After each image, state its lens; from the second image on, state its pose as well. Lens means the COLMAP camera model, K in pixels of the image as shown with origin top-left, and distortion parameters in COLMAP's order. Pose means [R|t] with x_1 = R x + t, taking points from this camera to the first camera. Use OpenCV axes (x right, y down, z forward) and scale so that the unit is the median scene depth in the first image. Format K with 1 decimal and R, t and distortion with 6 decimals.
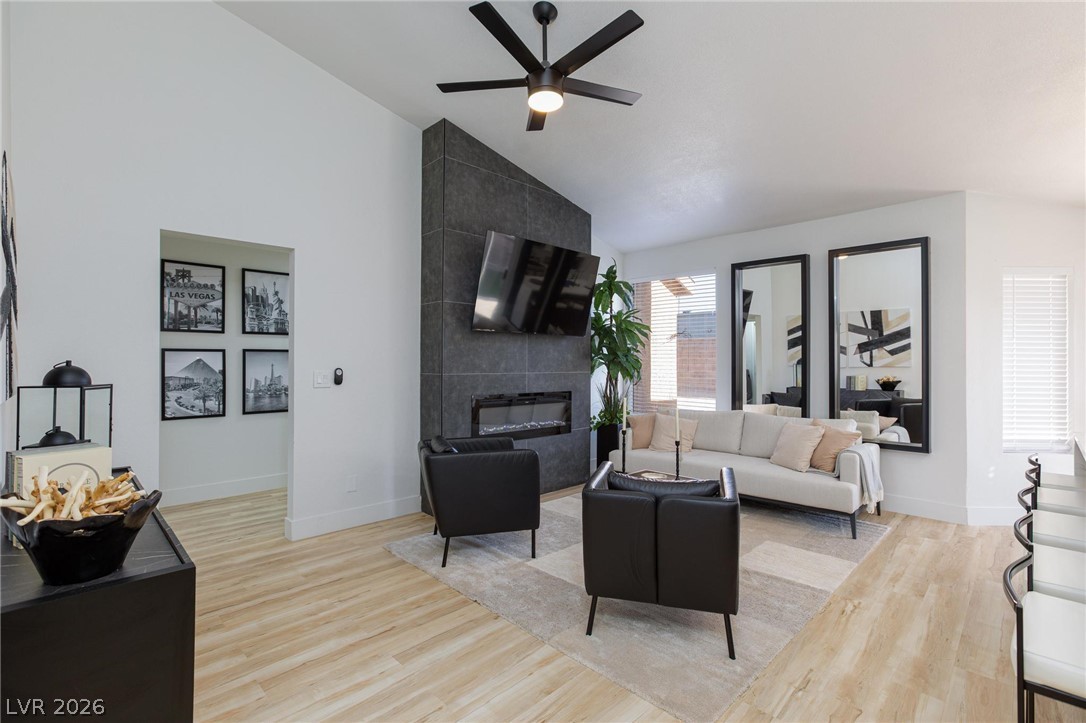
lens RADIAL K [[497.6, 0, 543.1], [0, 497.6, 355.1], [0, 0, 1]] dist [-0.018041, 0.009997]
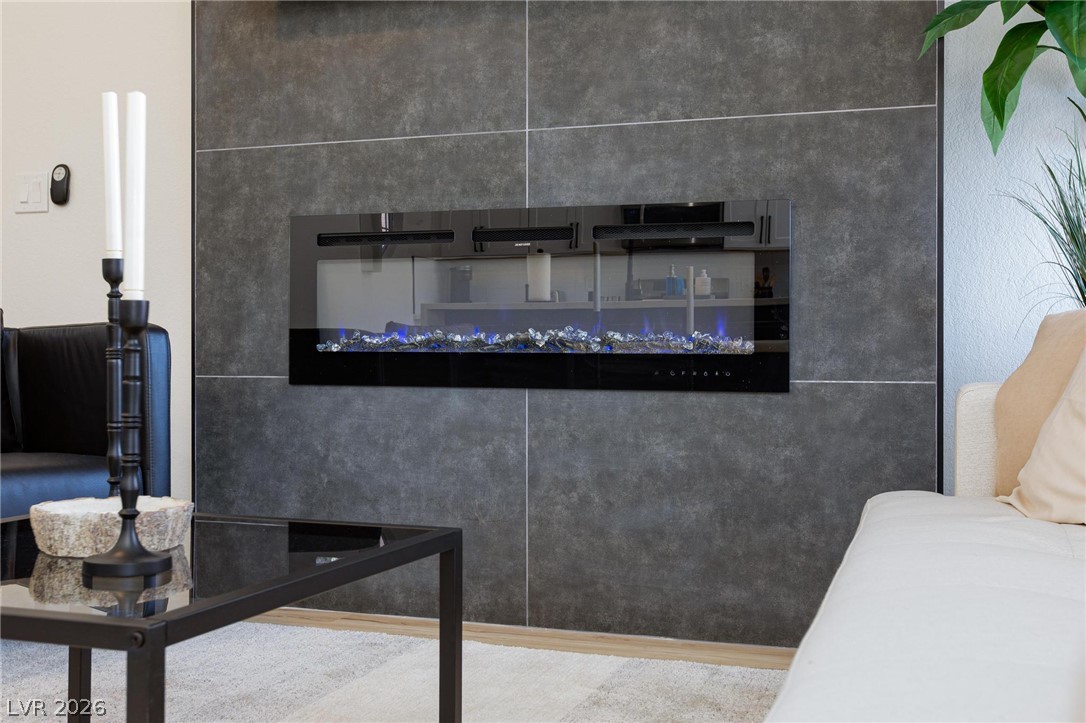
lens RADIAL K [[1127.7, 0, 519.9], [0, 1127.7, 351.5], [0, 0, 1]] dist [-0.010267, 0.000000]
pose [[0.463935, -0.009578, -0.885817, 0.508310], [0.010528, 0.999931, -0.005298, 0.163039], [0.885806, -0.006868, 0.464004, 0.783872]]
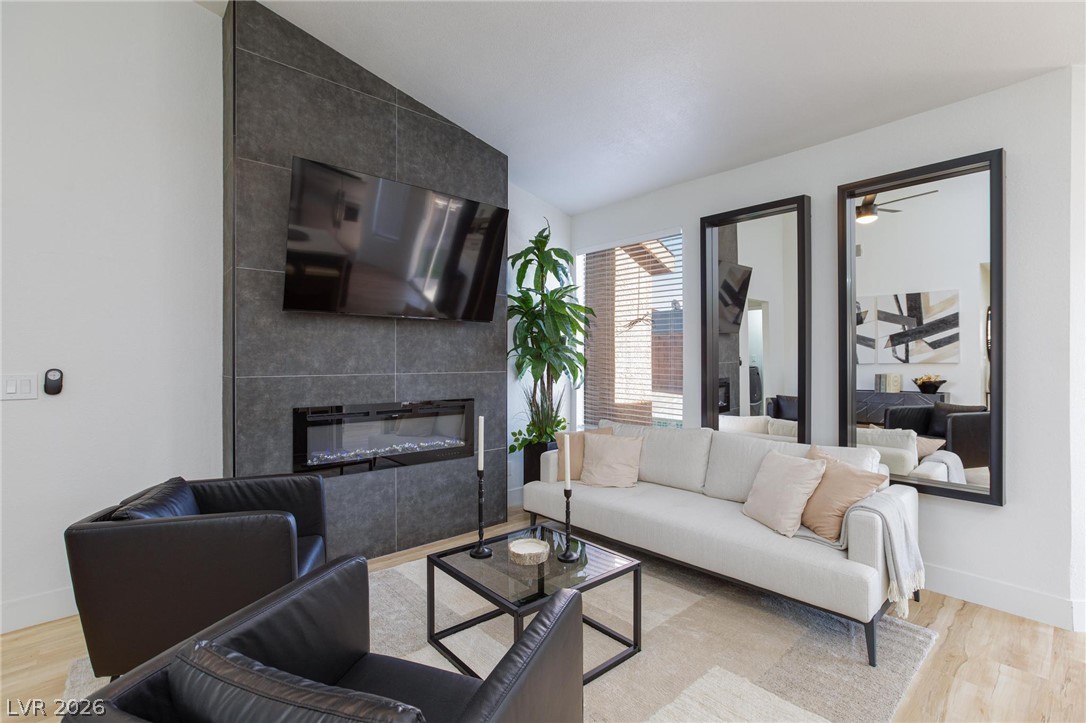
lens RADIAL K [[497.6, 0, 541.2], [0, 497.6, 358.1], [0, 0, 1]] dist [-0.018041, 0.009997]
pose [[0.998644, -0.002991, -0.051978, 0.224194], [0.003658, 0.999912, 0.012744, 0.005760], [0.051935, -0.012917, 0.998567, 0.334133]]
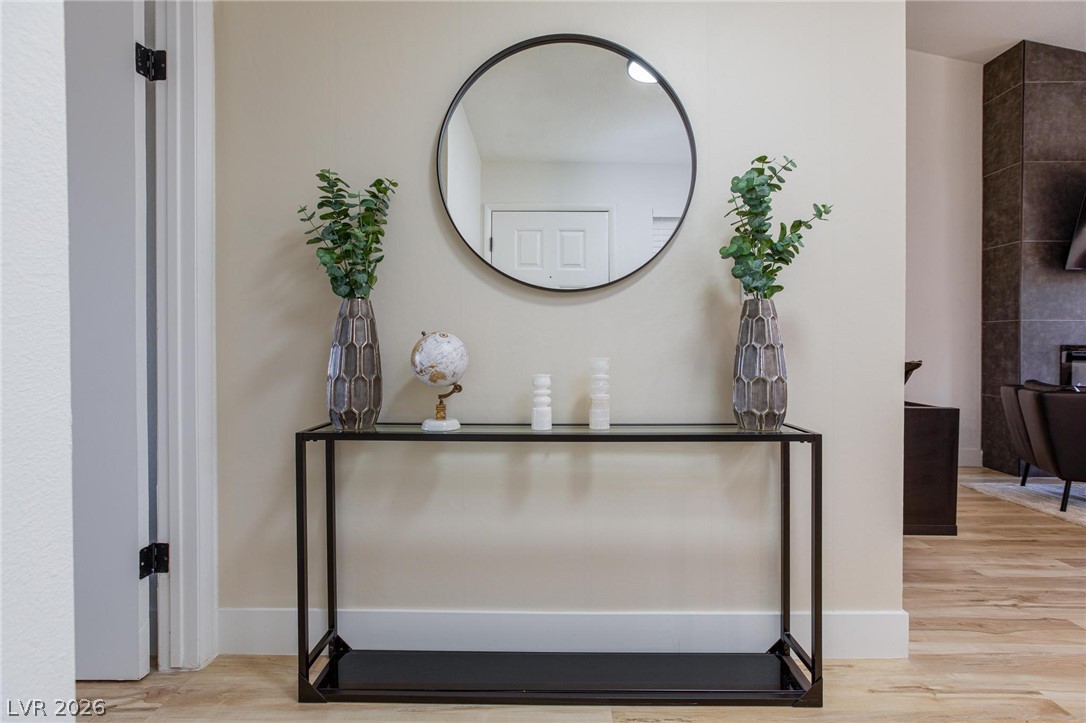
lens RADIAL K [[497.6, 0, 545.8], [0, 497.6, 344.9], [0, 0, 1]] dist [-0.018041, 0.009997]
pose [[0.700781, 0.001428, -0.713375, -0.154293], [0.010716, 0.999864, 0.012529, 0.059126], [0.713296, -0.016424, 0.700670, -0.260365]]
